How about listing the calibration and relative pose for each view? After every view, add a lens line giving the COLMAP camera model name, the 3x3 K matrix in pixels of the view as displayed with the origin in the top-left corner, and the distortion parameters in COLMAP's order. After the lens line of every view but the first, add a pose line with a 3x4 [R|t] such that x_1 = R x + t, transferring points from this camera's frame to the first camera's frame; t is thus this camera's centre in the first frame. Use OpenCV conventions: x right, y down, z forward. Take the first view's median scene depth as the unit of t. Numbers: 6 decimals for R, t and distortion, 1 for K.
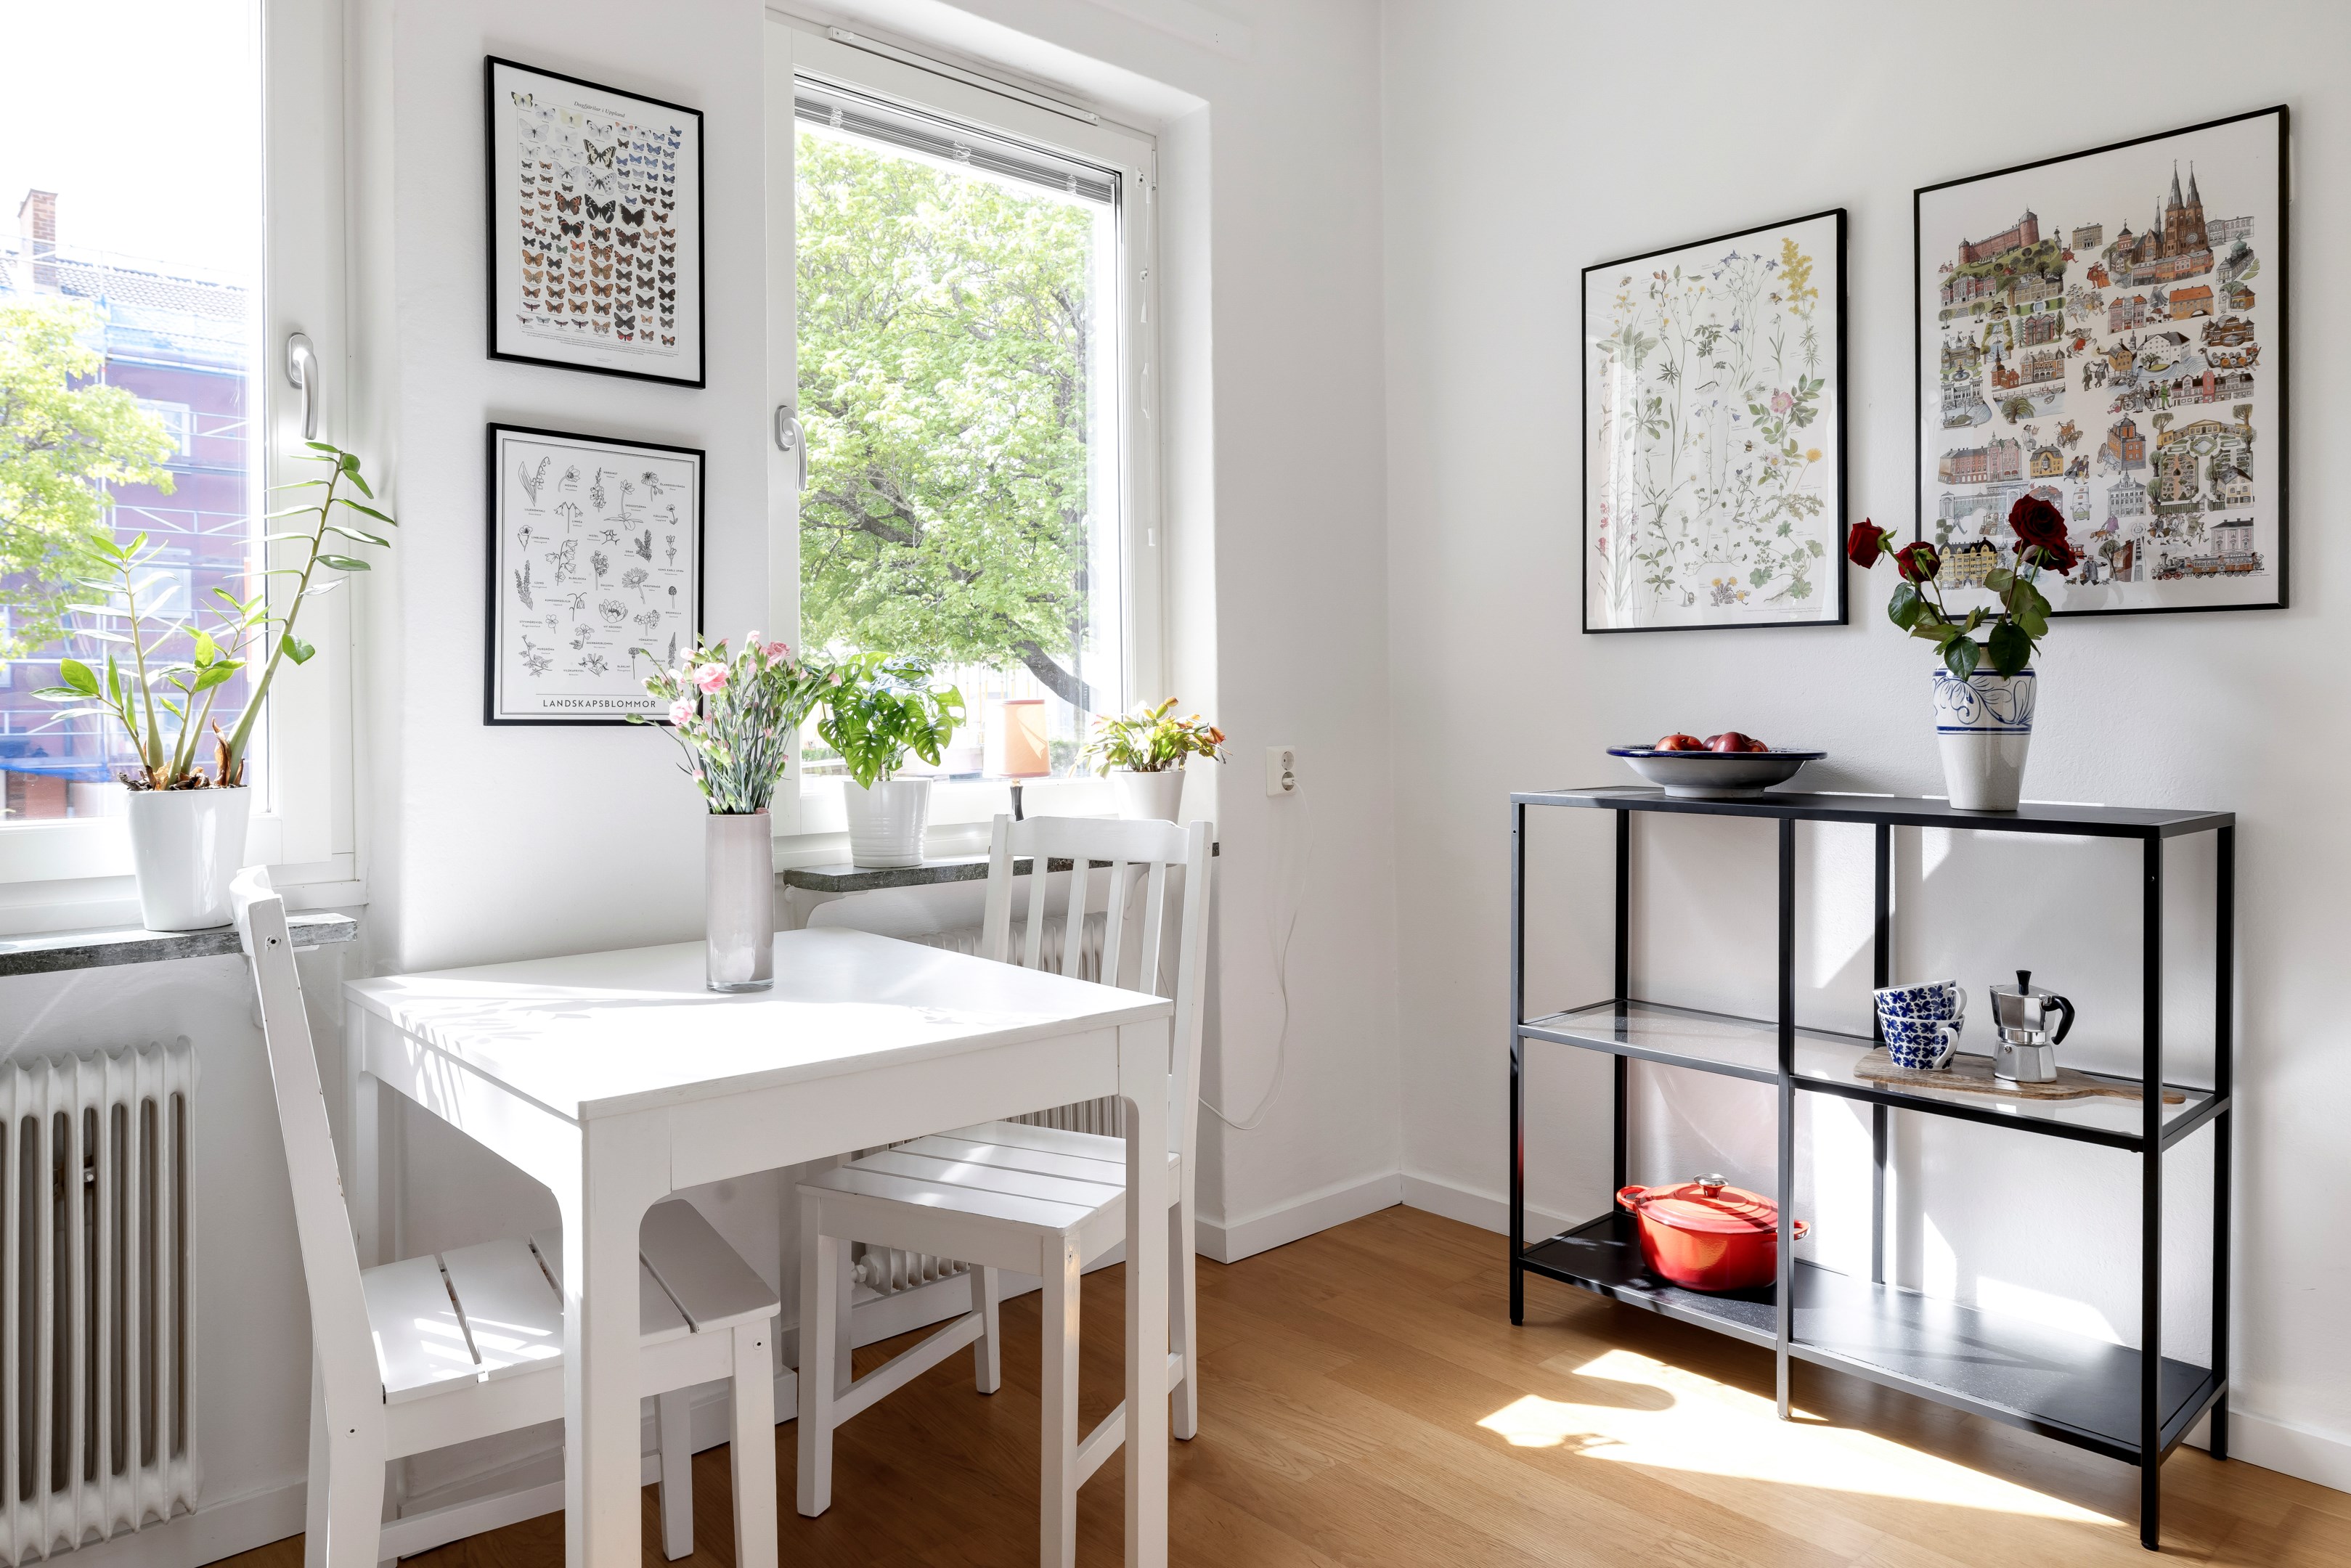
lens RADIAL K [[1562.3, 0, 1201.8], [0, 1562.3, 712.0], [0, 0, 1]] dist [-0.004458, 0.003363]
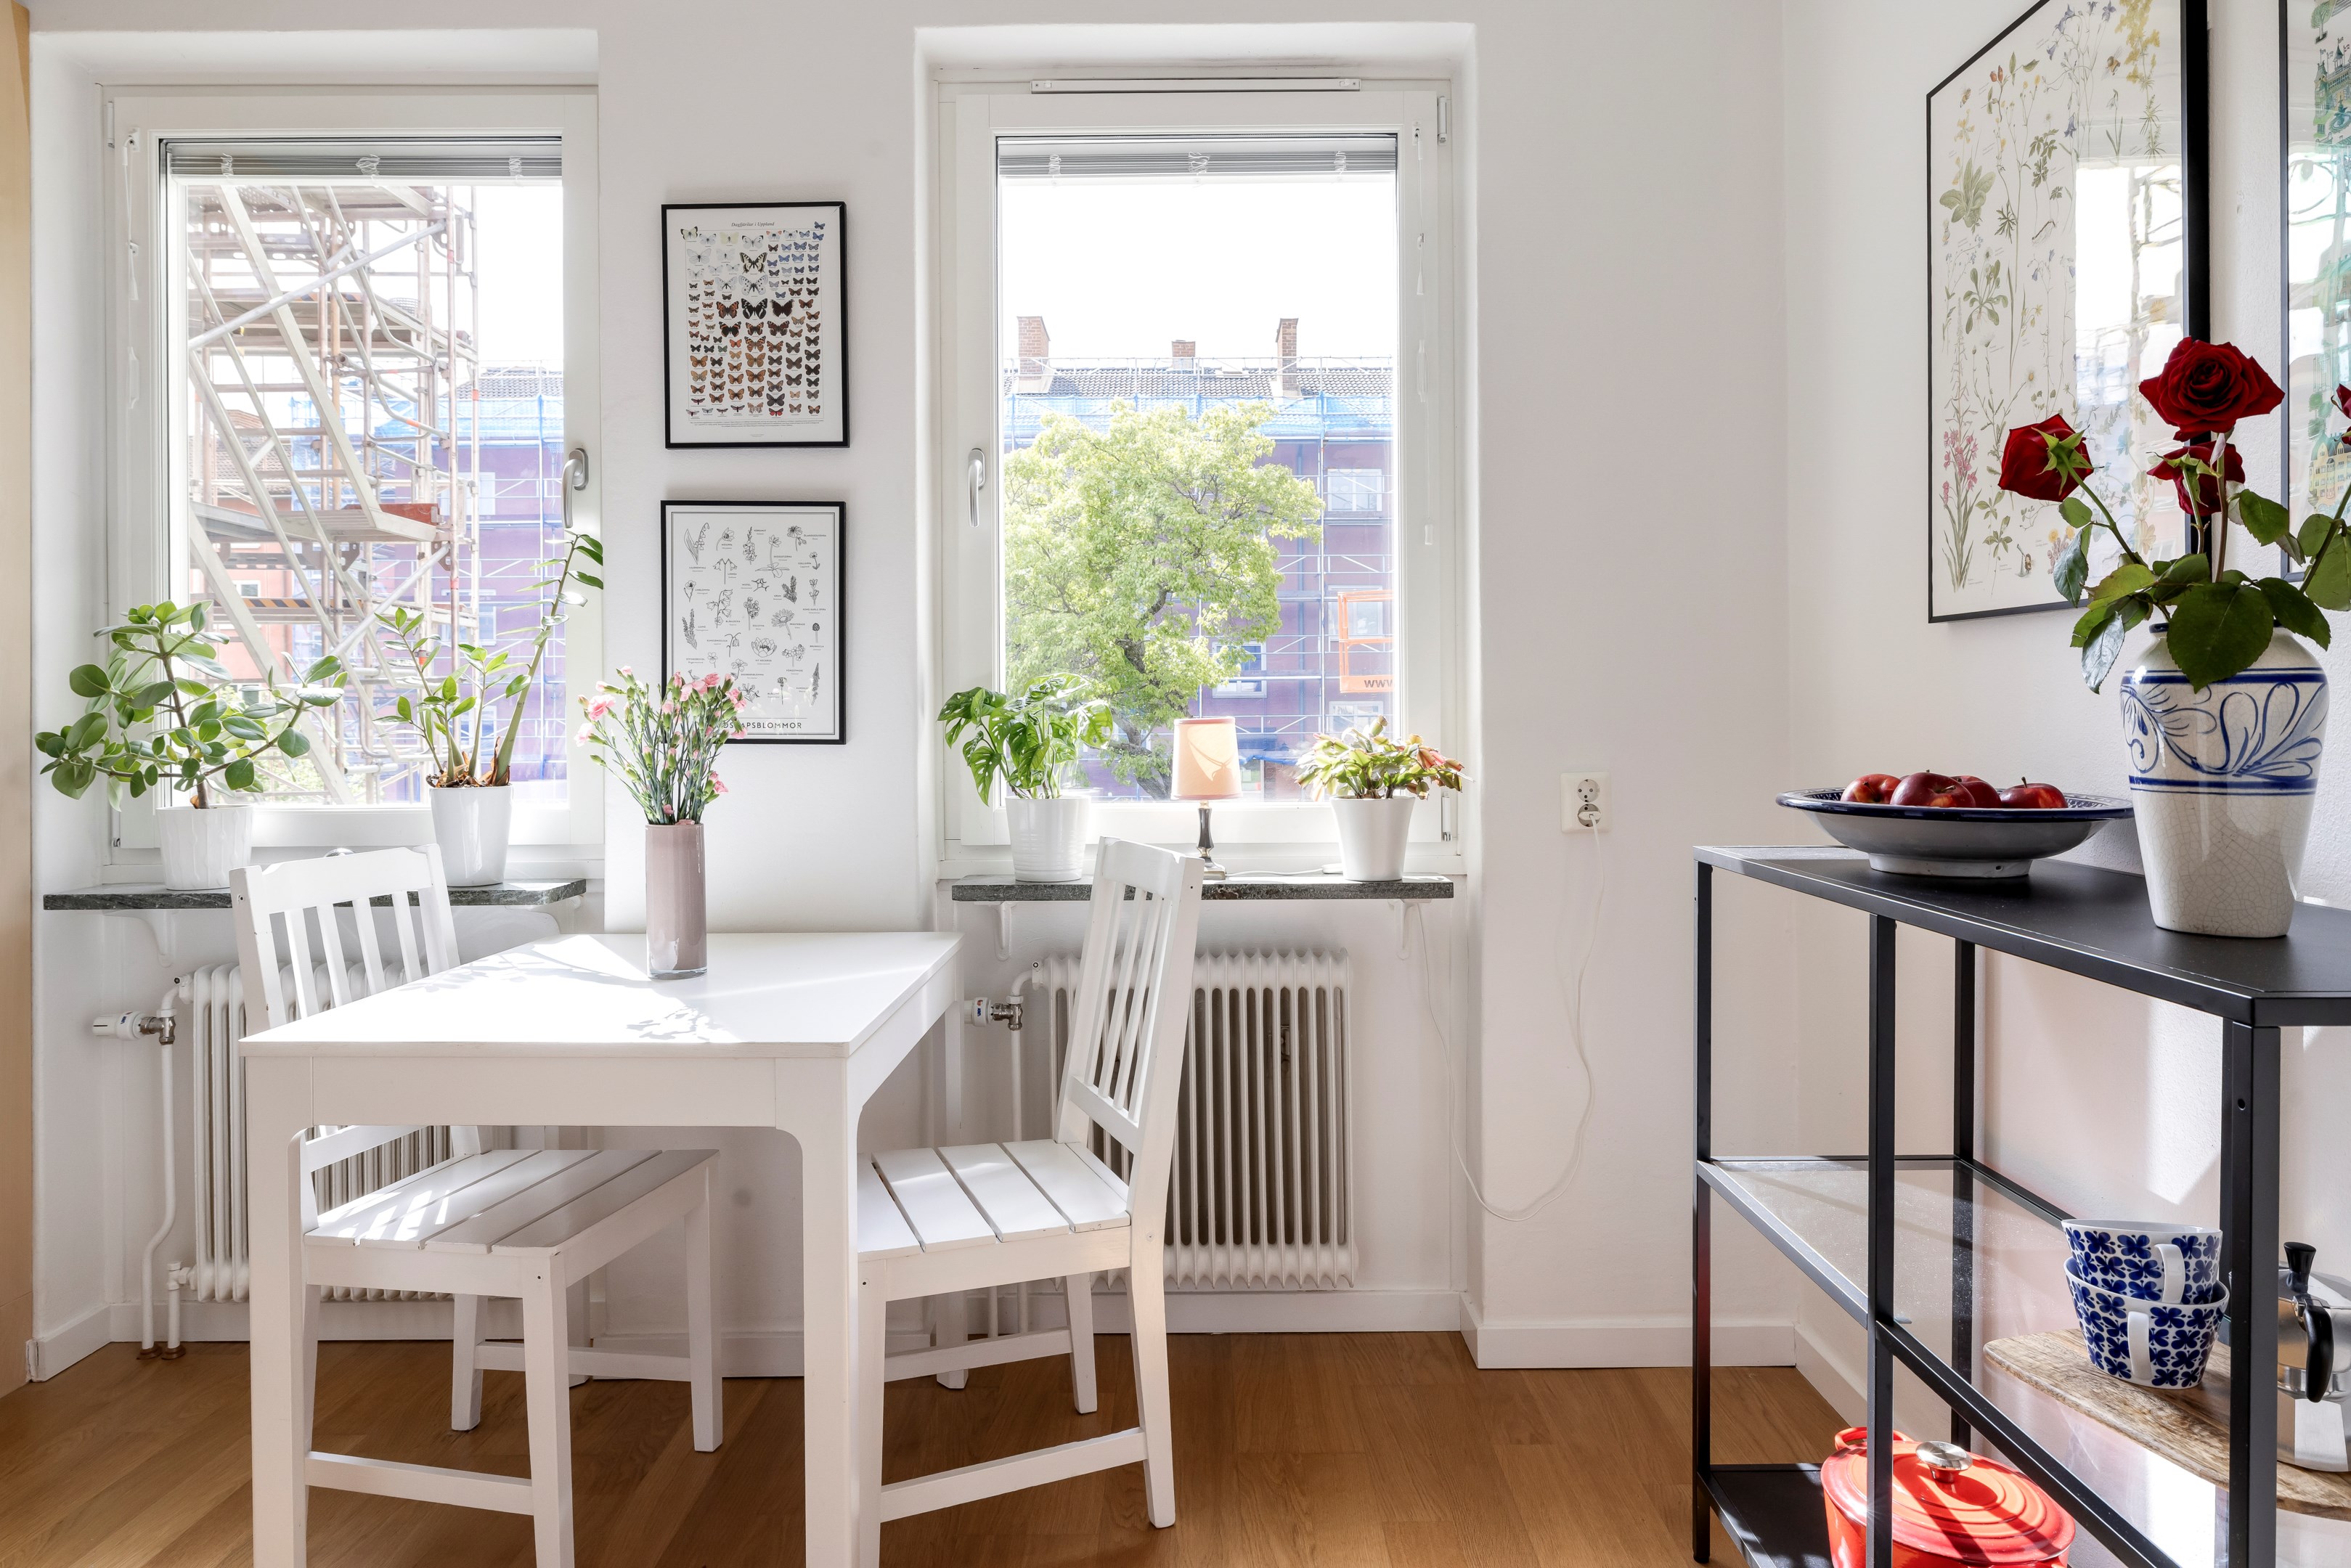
lens RADIAL K [[1478.2, 0, 1174.9], [0, 1478.2, 738.2], [0, 0, 1]] dist [-0.003906, 0.001713]
pose [[0.724568, 0.010419, -0.689125, 0.616404], [0.000548, 0.999877, 0.015694, -0.012810], [0.689203, -0.011749, 0.724473, 0.398164]]
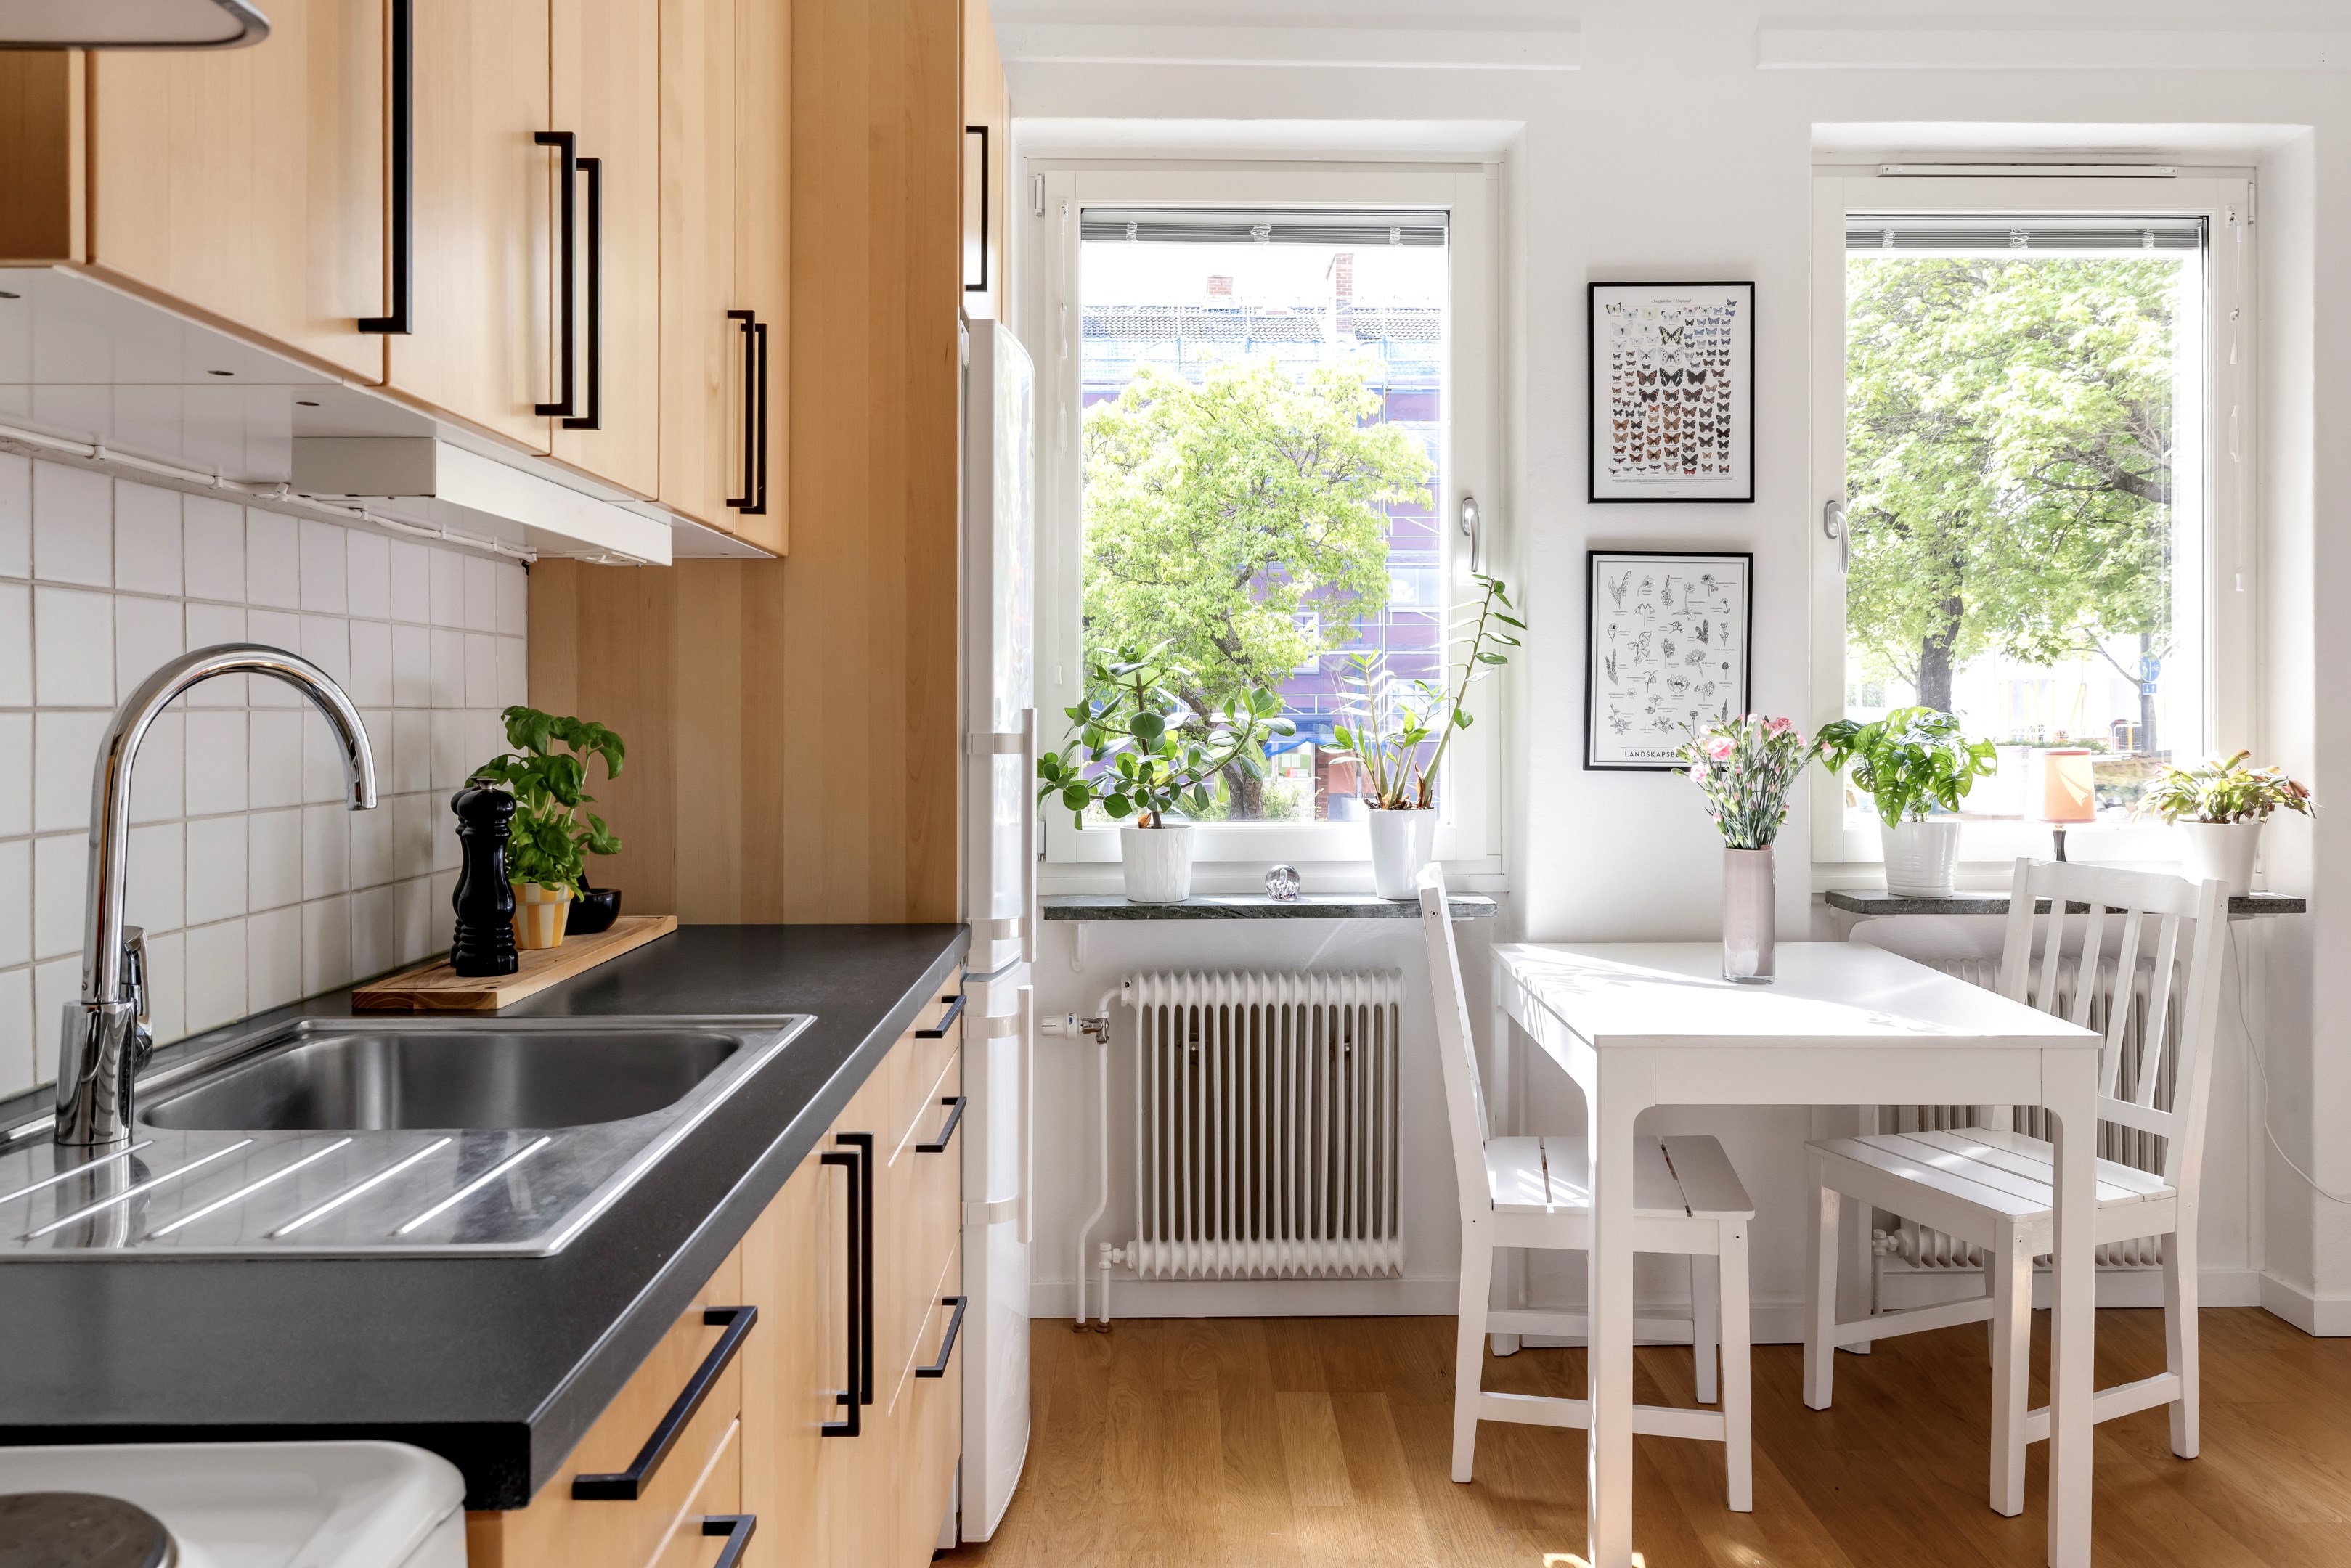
lens RADIAL K [[1672.9, 0, 1167.1], [0, 1672.9, 713.2], [0, 0, 1]] dist [0.000302, -0.000212]
pose [[0.736404, 0.013367, -0.676410, 0.253959], [-0.004710, 0.999882, 0.014632, -0.057839], [0.676526, -0.007589, 0.736380, -0.319102]]
